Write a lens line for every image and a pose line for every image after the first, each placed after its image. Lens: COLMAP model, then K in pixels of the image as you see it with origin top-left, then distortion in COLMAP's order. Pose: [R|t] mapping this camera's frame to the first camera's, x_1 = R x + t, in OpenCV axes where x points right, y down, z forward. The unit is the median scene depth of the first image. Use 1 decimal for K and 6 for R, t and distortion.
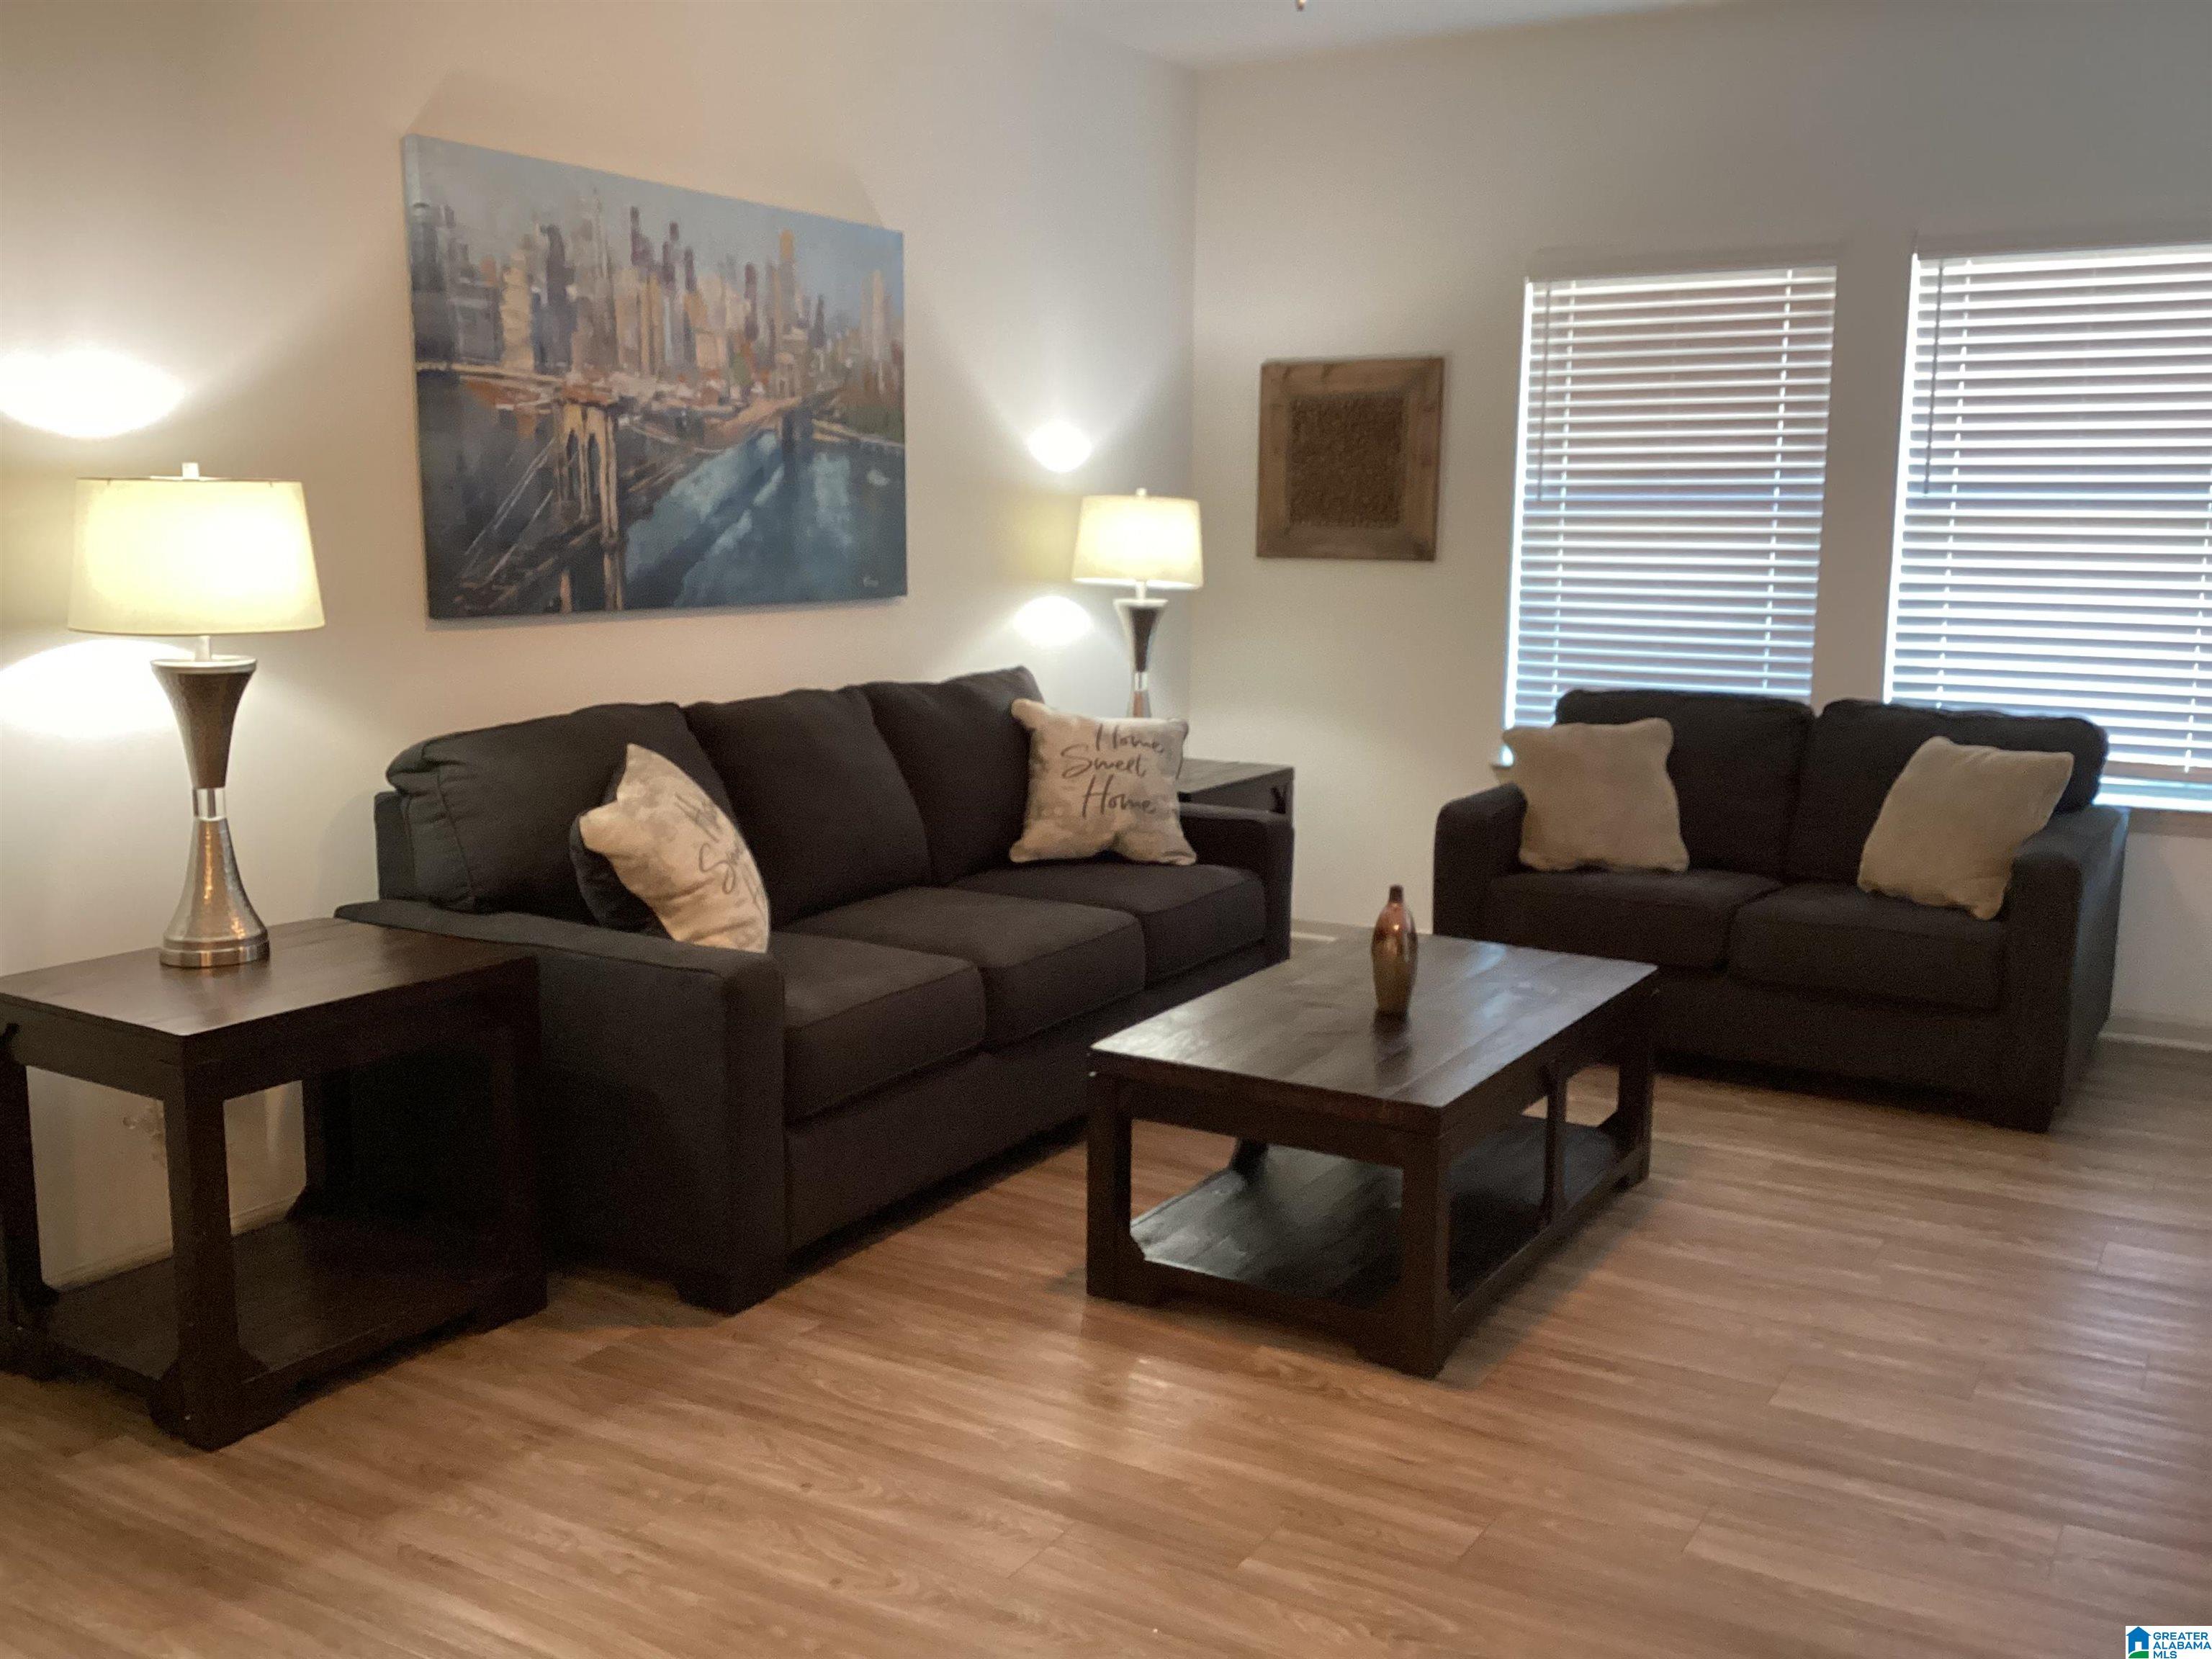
lens RADIAL K [[2022.4, 0, 1106.0], [0, 2022.4, 829.5], [0, 0, 1]] dist [0.136102, -0.265343]
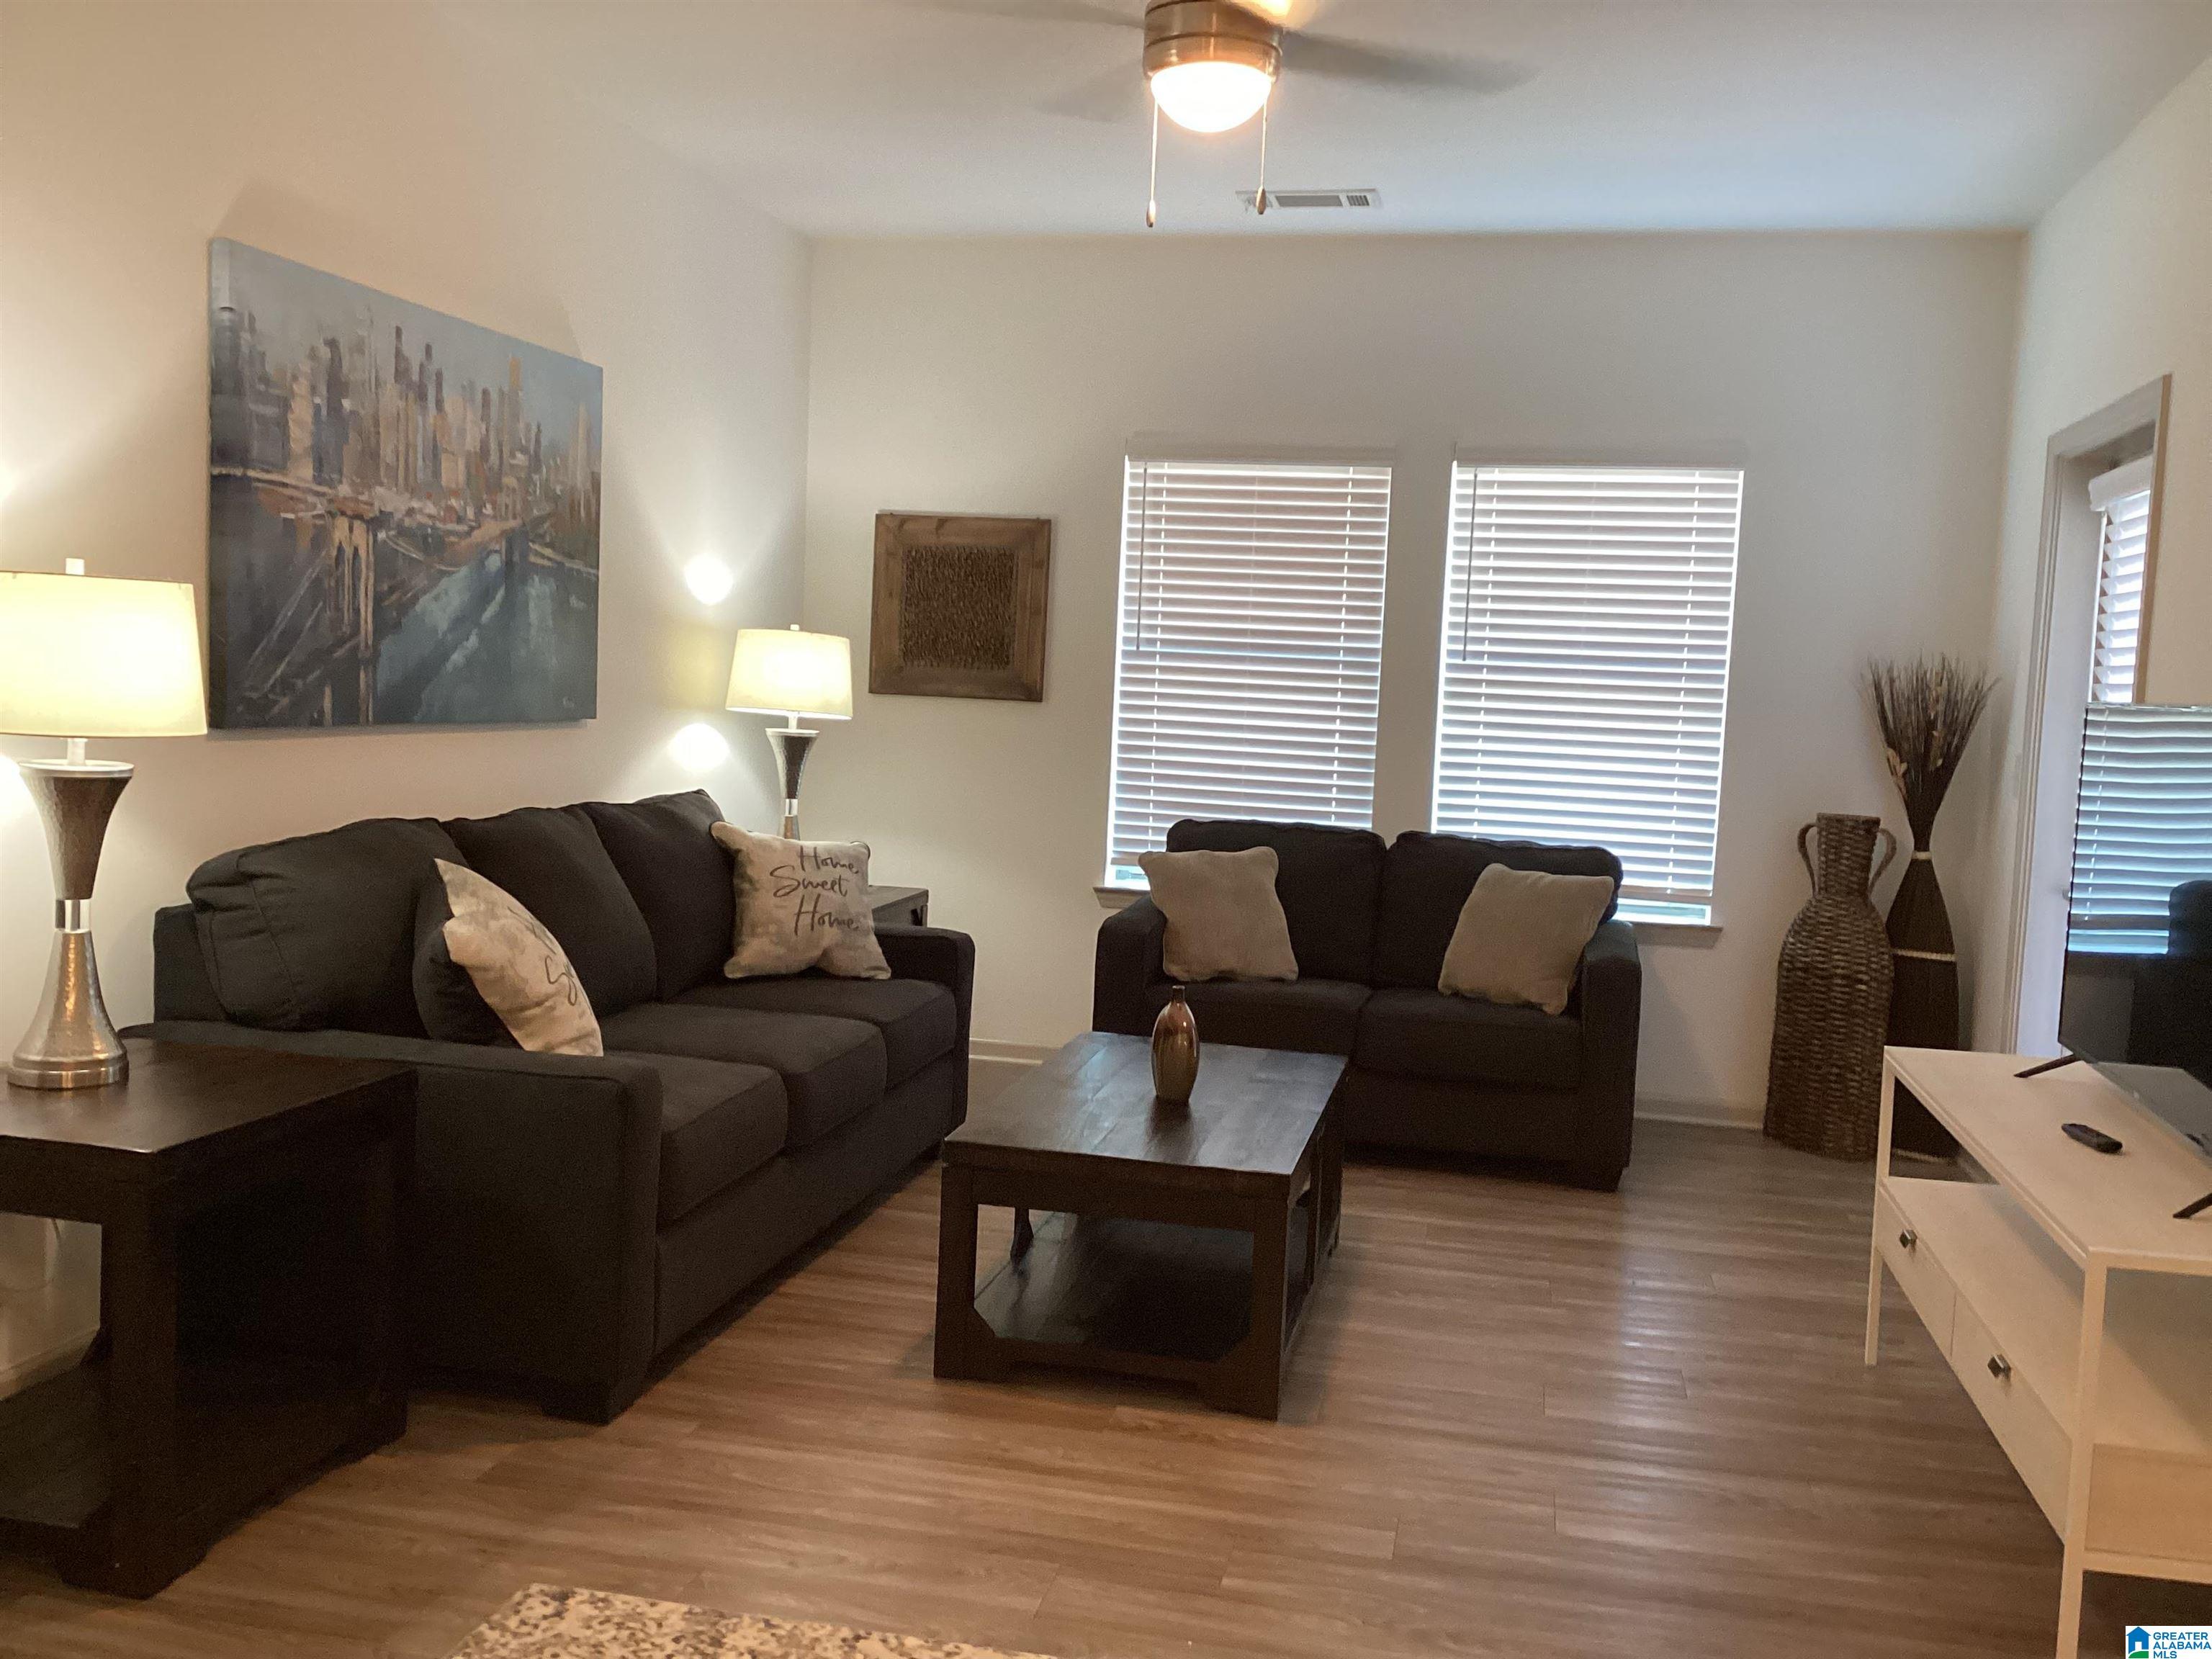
lens RADIAL K [[2009.6, 0, 1106.0], [0, 2009.6, 829.5], [0, 0, 1]] dist [0.107131, -0.172331]
pose [[0.943976, 0.009987, 0.329863, -0.216689], [0.012900, 0.997661, -0.067121, 0.012511], [-0.329762, 0.067616, 0.941640, -0.032649]]
